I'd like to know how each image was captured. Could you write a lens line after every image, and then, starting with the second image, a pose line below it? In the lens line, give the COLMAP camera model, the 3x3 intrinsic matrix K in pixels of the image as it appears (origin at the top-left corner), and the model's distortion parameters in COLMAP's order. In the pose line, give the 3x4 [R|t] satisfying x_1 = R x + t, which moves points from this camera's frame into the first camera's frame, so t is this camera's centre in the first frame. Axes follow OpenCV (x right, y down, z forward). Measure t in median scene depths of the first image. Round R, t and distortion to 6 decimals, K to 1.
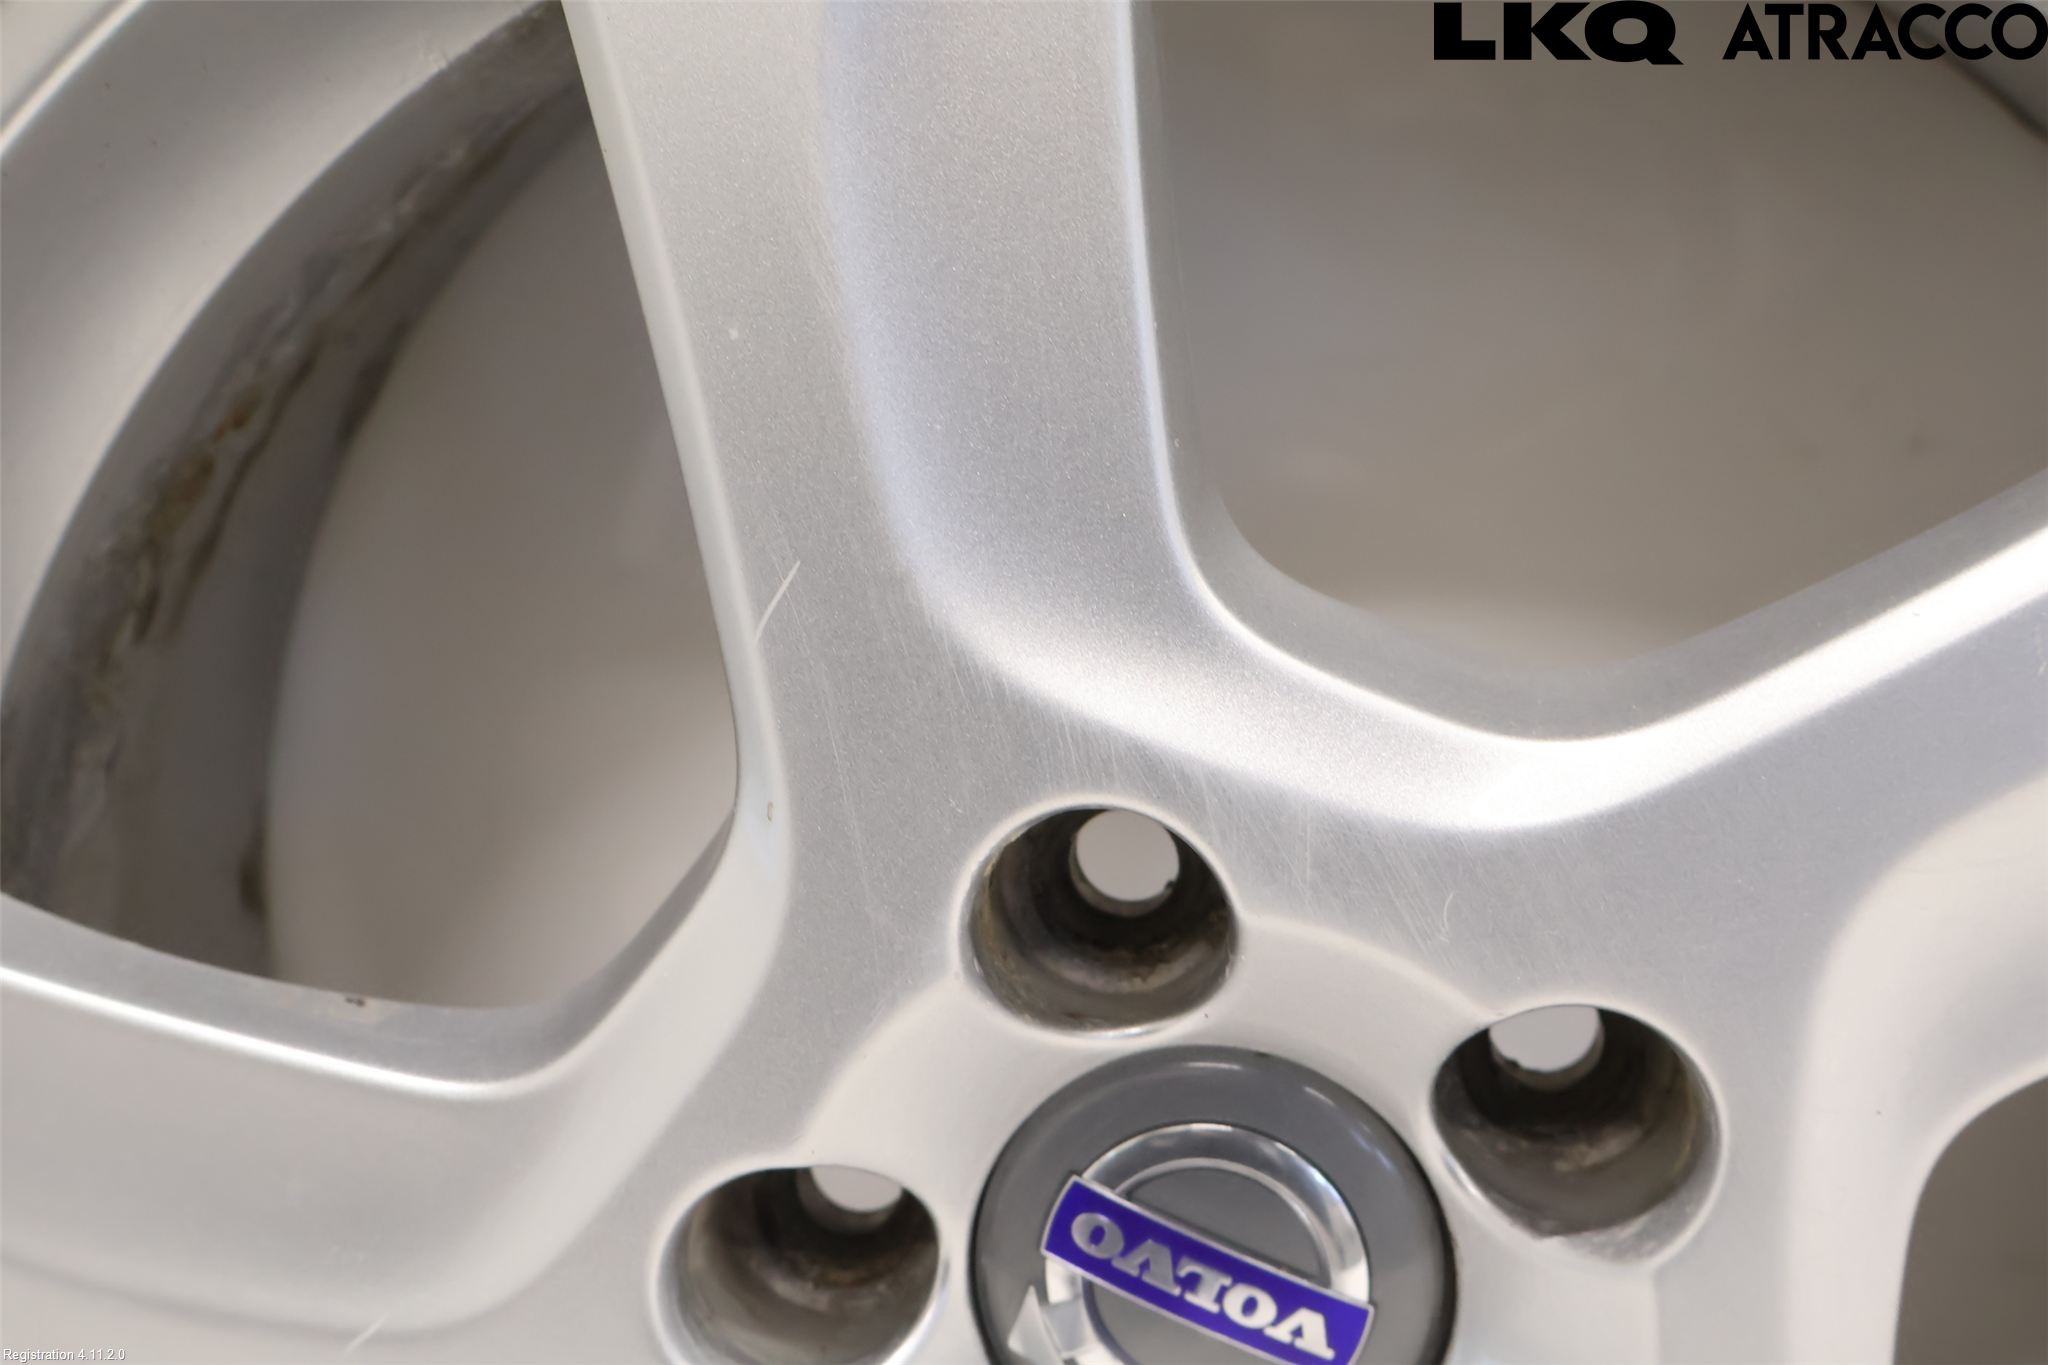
lens RADIAL K [[2439.9, 0, 1024.0], [0, 2439.9, 682.5], [0, 0, 1]] dist [0.010844, 0.004348]
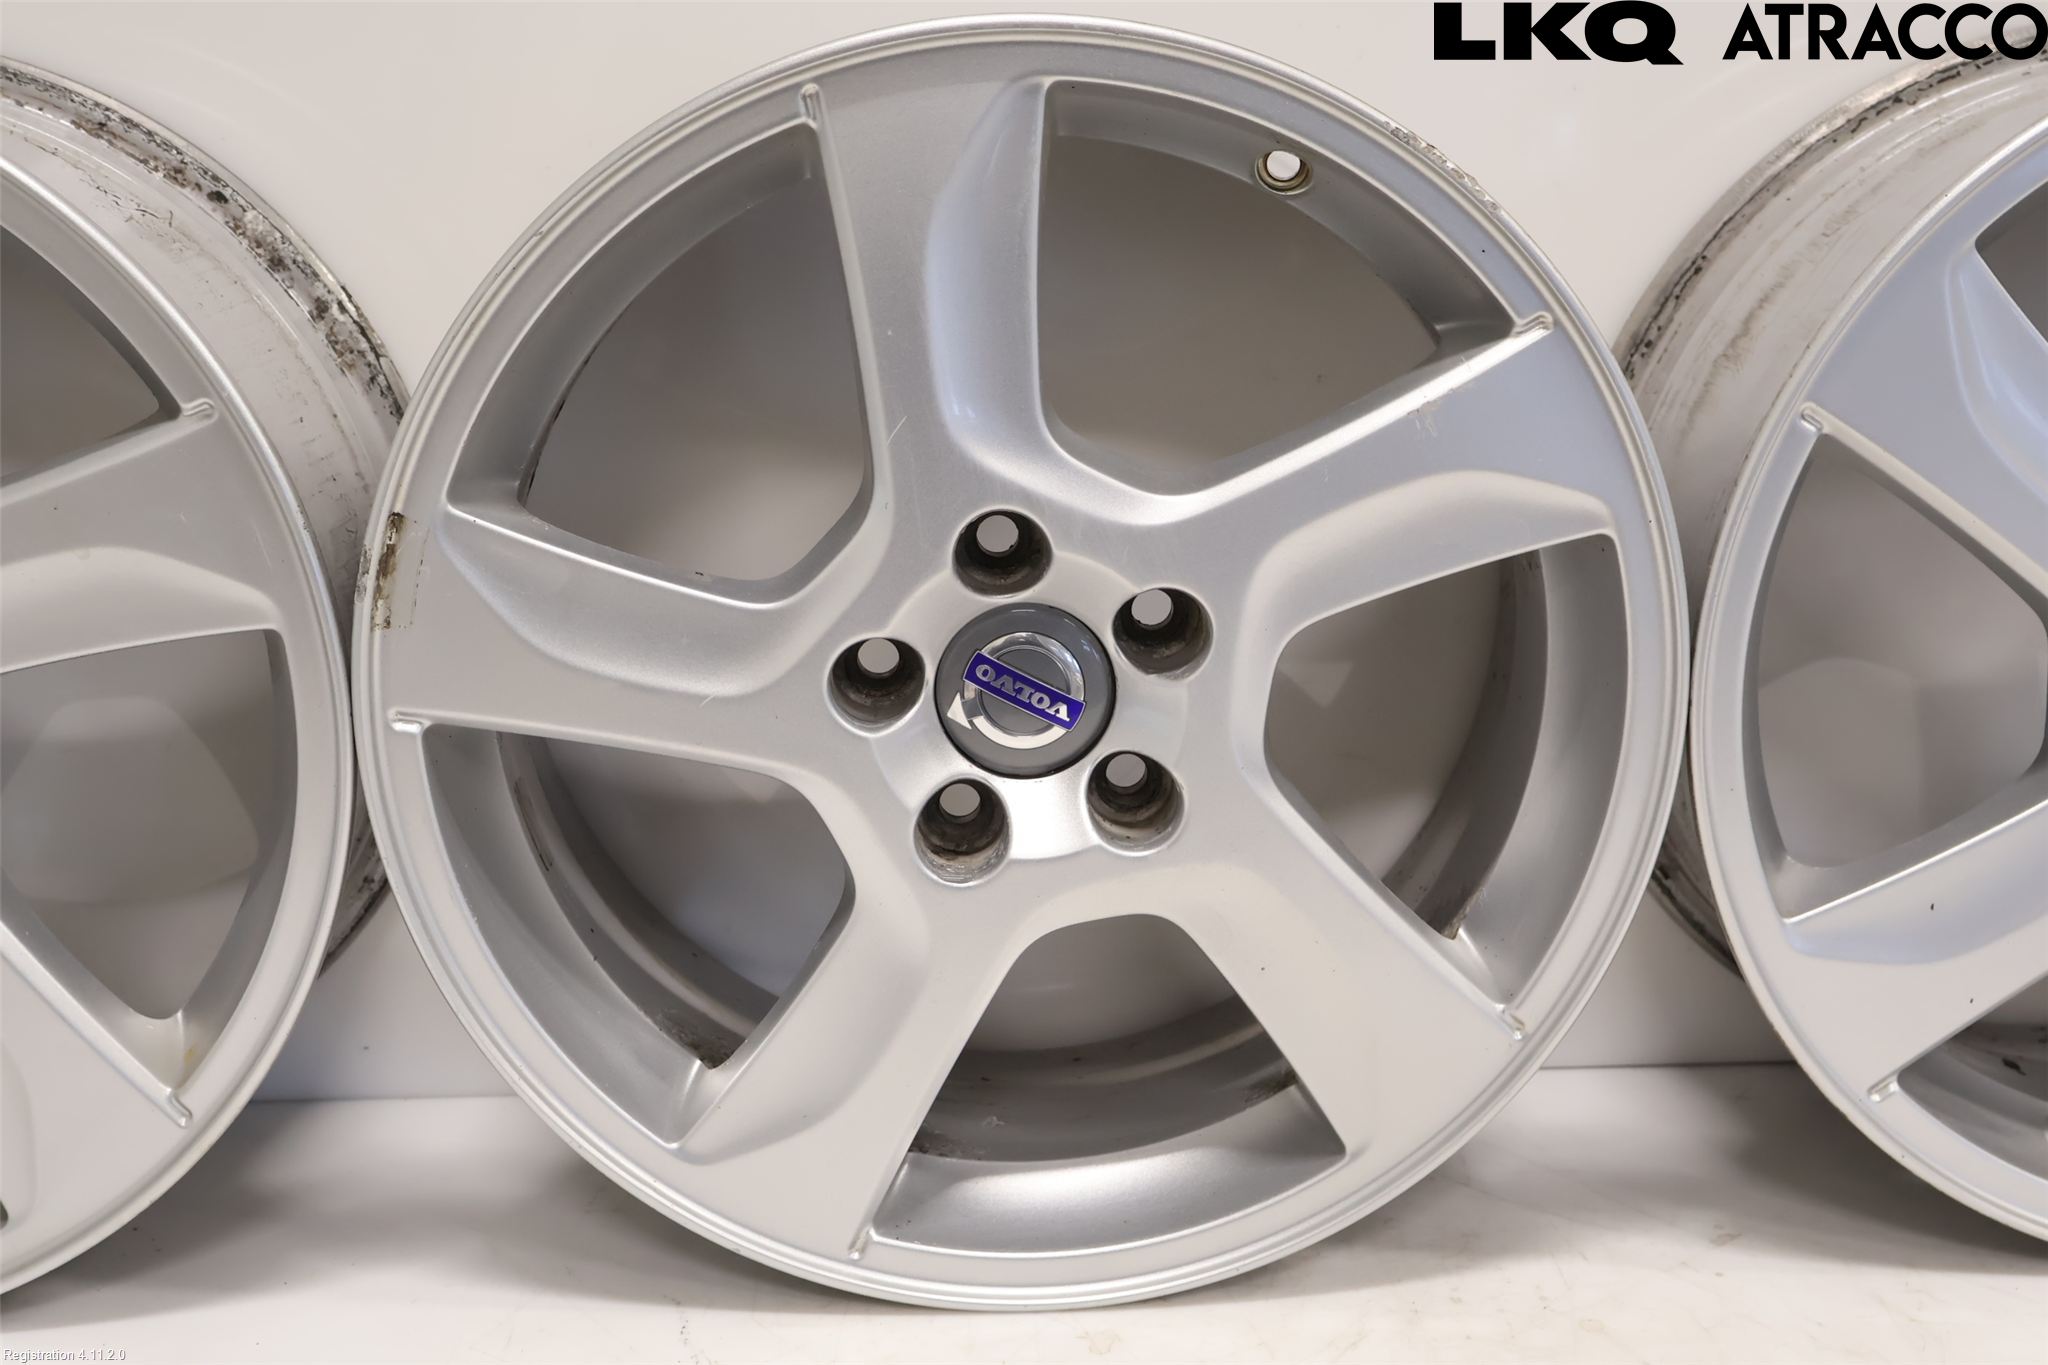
lens RADIAL K [[2439.9, 0, 1024.0], [0, 2439.9, 682.5], [0, 0, 1]] dist [0.010844, 0.004348]
pose [[0.981015, 0.043578, 0.188972, -0.439387], [-0.059763, 0.994936, 0.080814, 0.018861], [-0.184493, -0.090573, 0.978652, -1.647298]]
